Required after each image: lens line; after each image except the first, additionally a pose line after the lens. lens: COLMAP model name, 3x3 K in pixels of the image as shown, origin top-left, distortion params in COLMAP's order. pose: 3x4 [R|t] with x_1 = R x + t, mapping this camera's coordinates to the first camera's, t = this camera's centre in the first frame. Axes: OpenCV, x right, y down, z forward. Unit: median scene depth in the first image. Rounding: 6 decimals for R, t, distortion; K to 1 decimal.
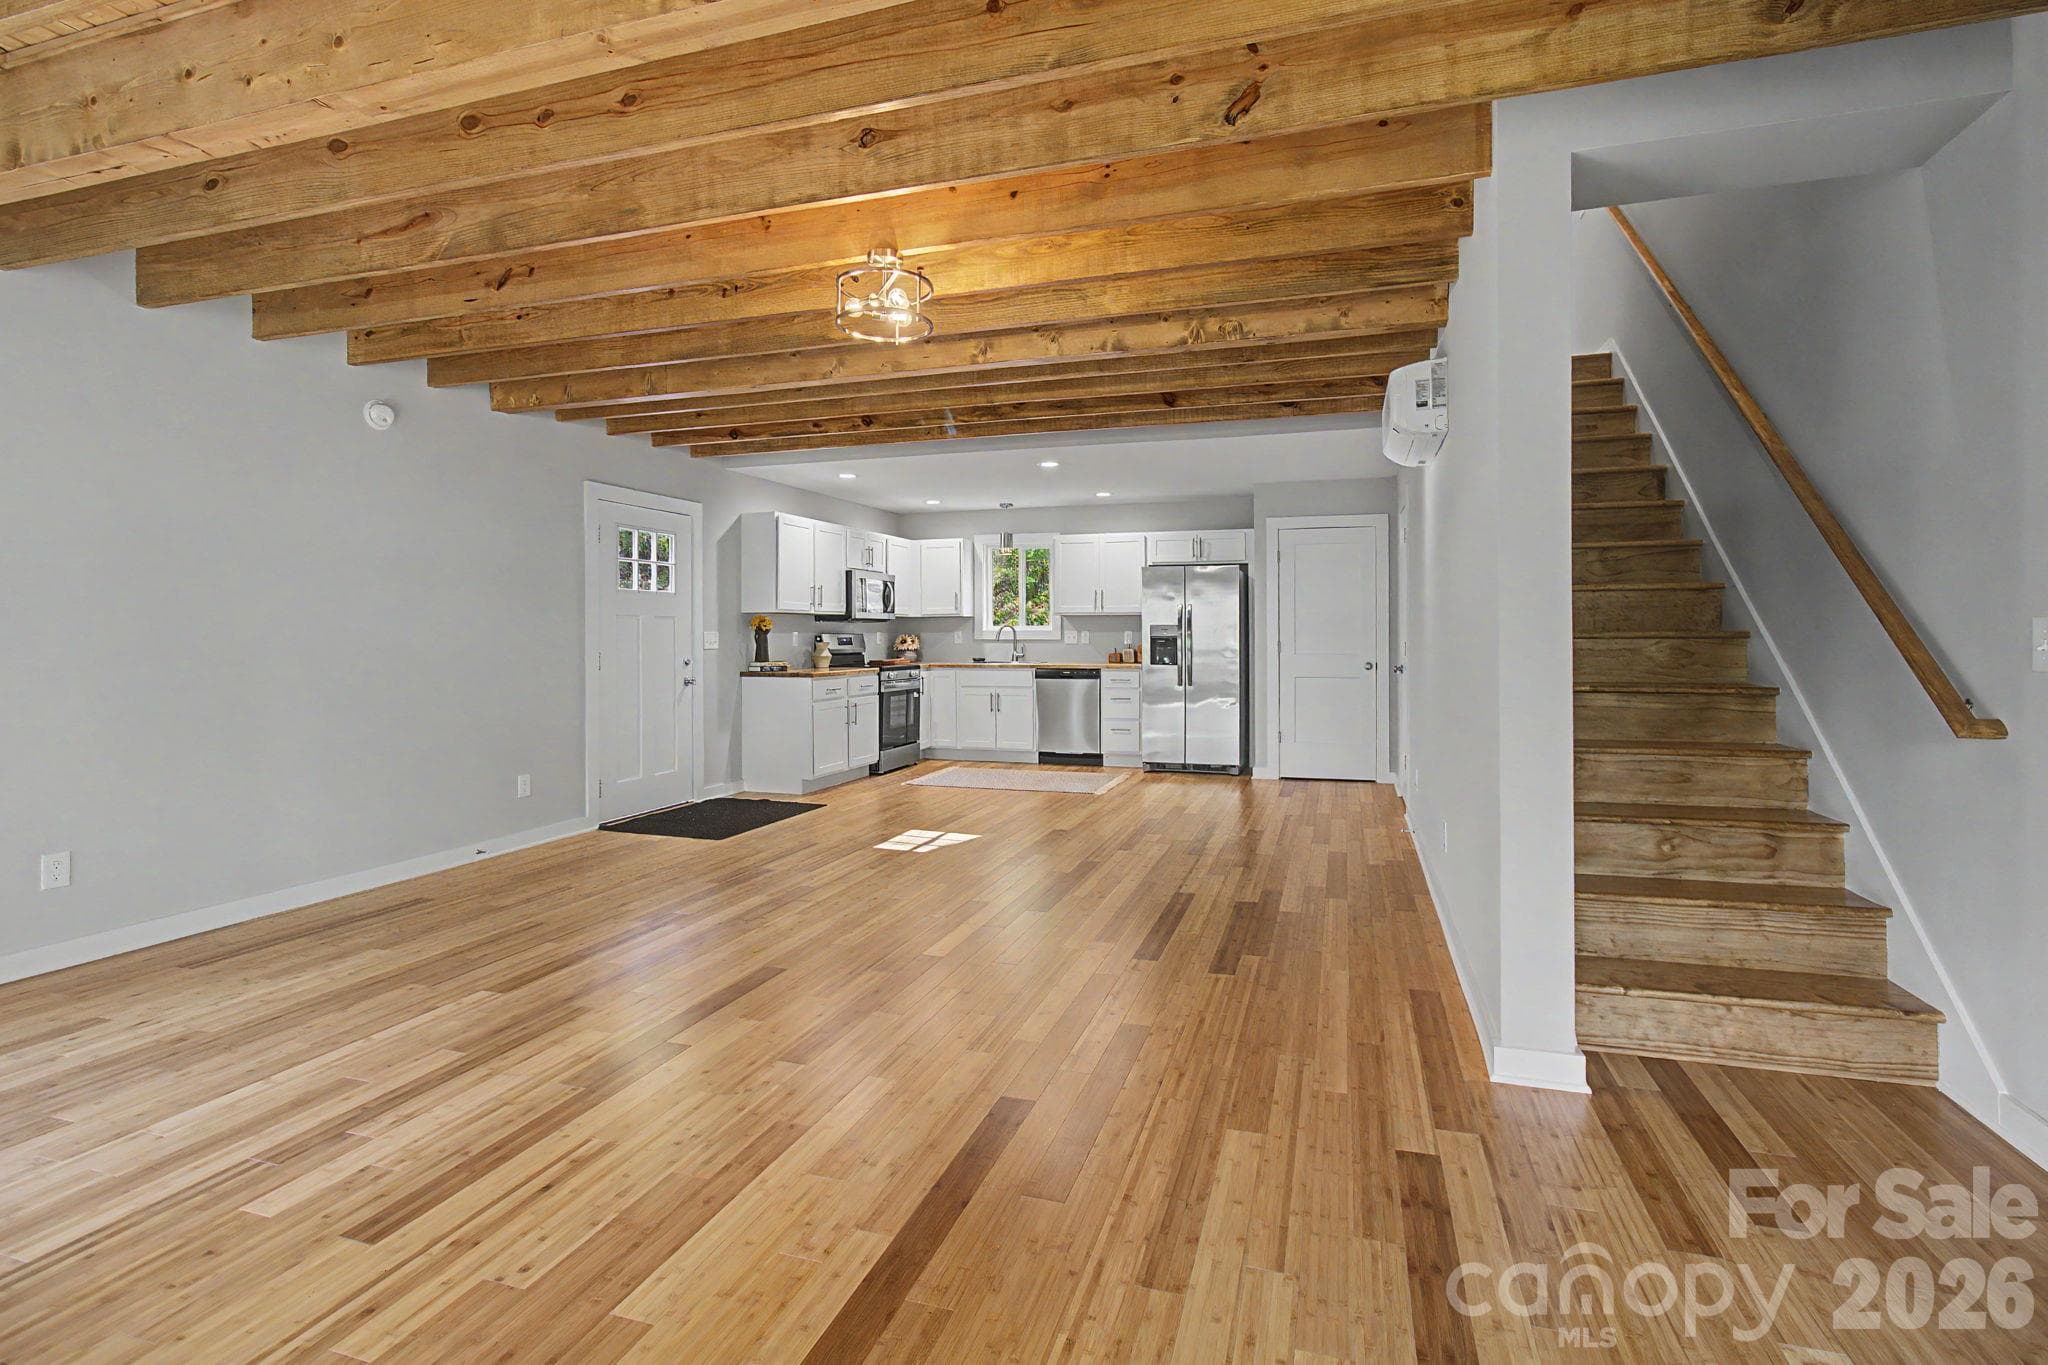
lens RADIAL K [[964.7, 0, 1029.3], [0, 964.7, 649.4], [0, 0, 1]] dist [-0.000849, 0.001659]
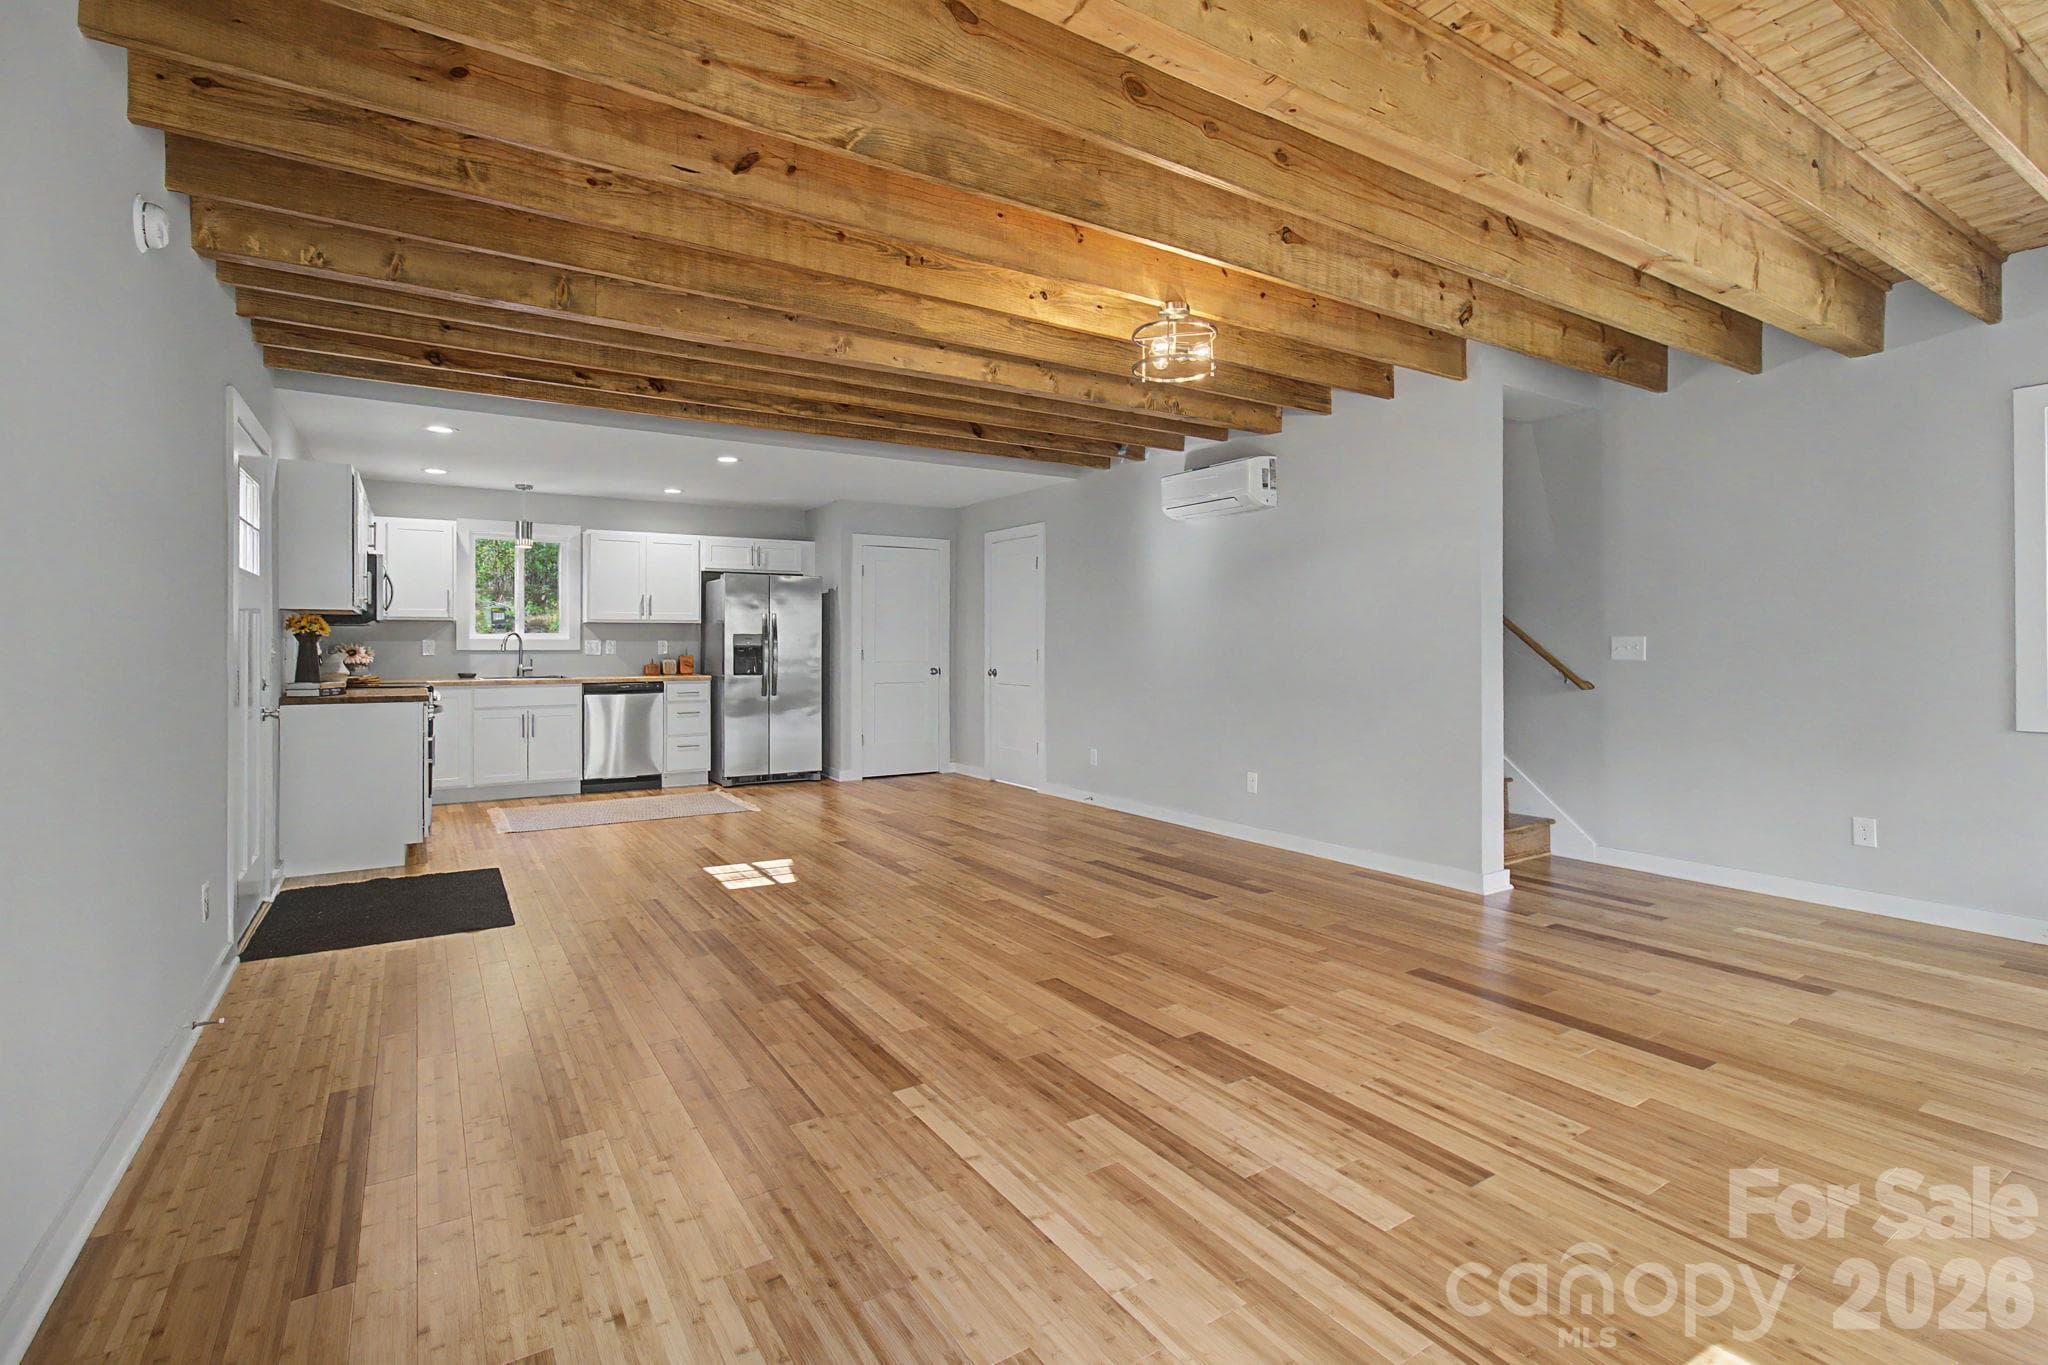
lens RADIAL K [[964.7, 0, 1055.1], [0, 964.7, 644.2], [0, 0, 1]] dist [-0.000849, 0.001659]
pose [[0.622079, 0.000384, 0.782955, -0.945267], [0.012377, 0.999870, -0.010324, -0.001441], [-0.782857, 0.016113, 0.621993, 0.343896]]
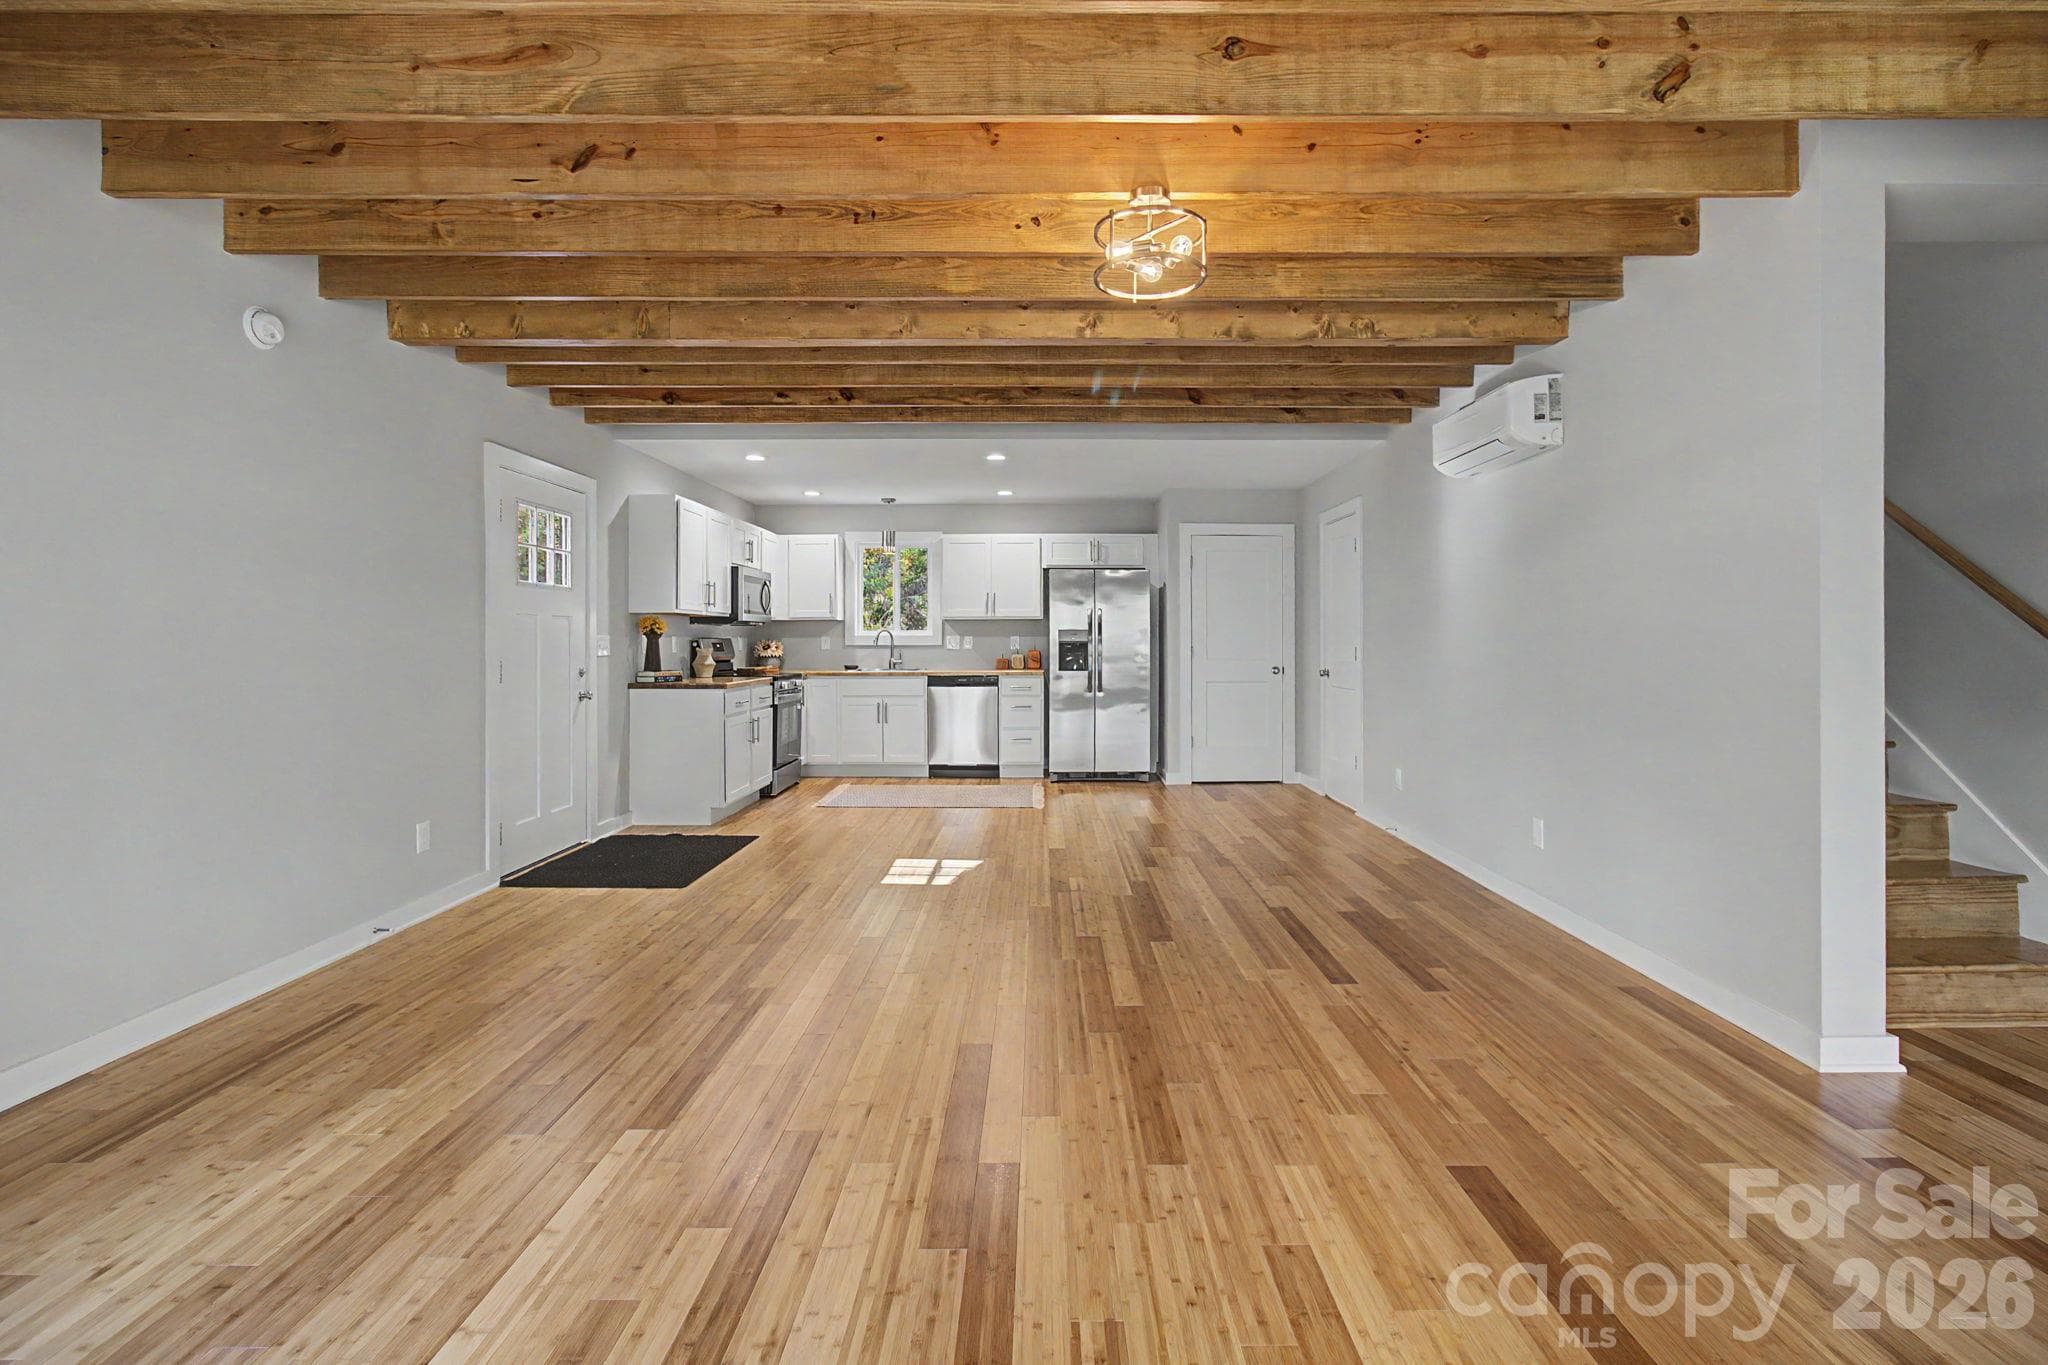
lens RADIAL K [[964.7, 0, 1035.7], [0, 964.7, 647.0], [0, 0, 1]] dist [-0.000849, 0.001659]
pose [[0.951582, -0.000784, 0.307393, -0.428380], [0.003539, 0.999958, -0.008407, -0.000177], [-0.307374, 0.009088, 0.951545, 0.184566]]
